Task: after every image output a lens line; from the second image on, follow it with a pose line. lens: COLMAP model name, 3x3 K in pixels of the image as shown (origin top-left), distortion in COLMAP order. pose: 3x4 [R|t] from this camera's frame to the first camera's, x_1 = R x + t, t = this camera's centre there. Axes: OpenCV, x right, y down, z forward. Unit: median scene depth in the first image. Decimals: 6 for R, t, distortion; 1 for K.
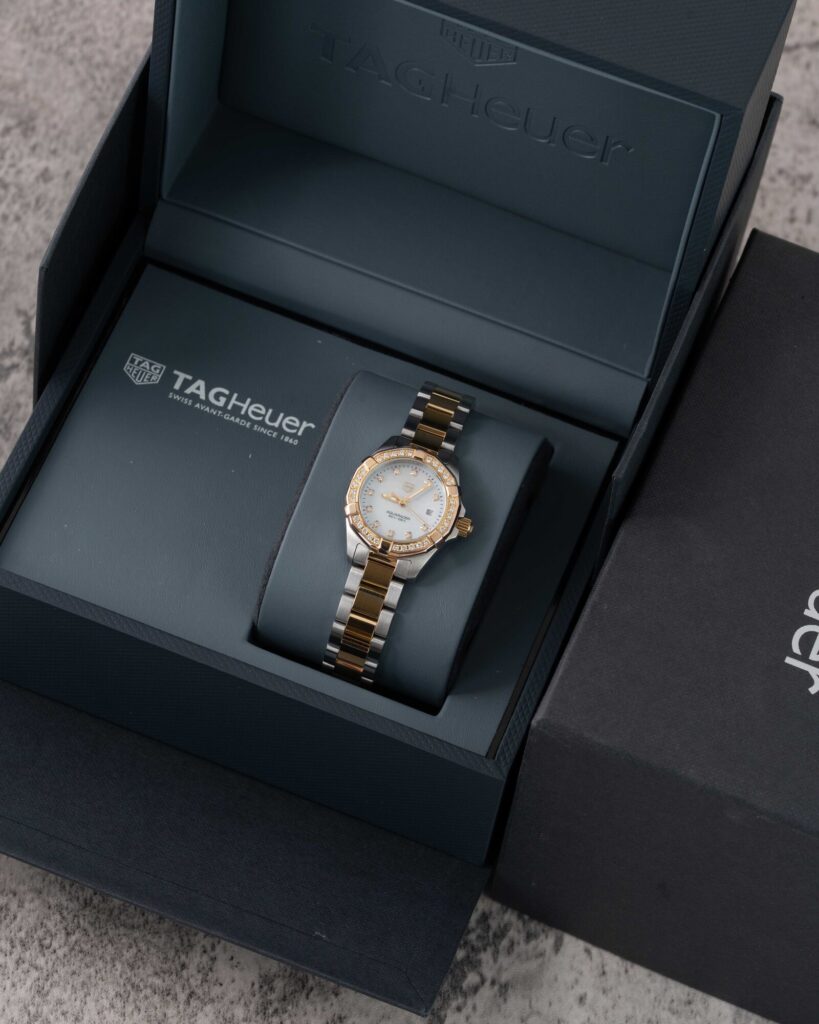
lens RADIAL K [[4197.4, 0, 409.5], [0, 4197.4, 512.0], [0, 0, 1]] dist [-0.022062, -0.634649]
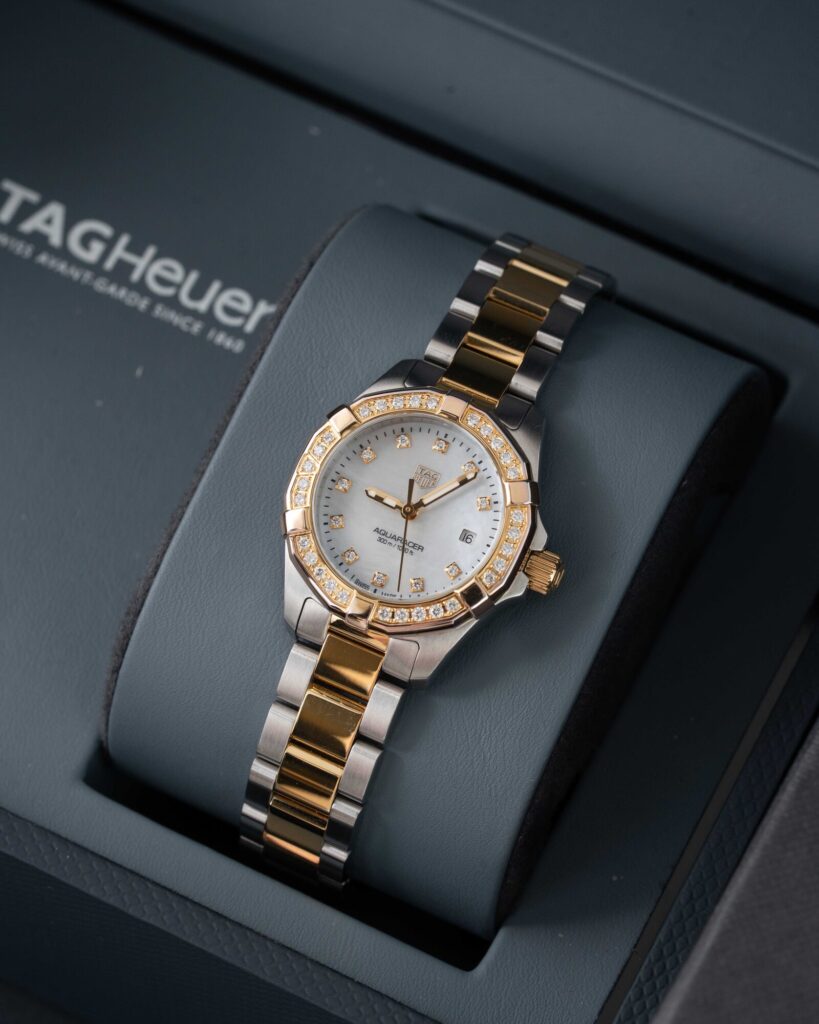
lens RADIAL K [[4197.4, 0, 409.5], [0, 4197.4, 512.0], [0, 0, 1]] dist [-0.022062, -0.634649]
pose [[0.986088, 0.054838, -0.156916, 0.069107], [-0.039906, 0.994506, 0.096777, -0.045796], [0.161361, -0.089168, 0.982859, 0.549569]]
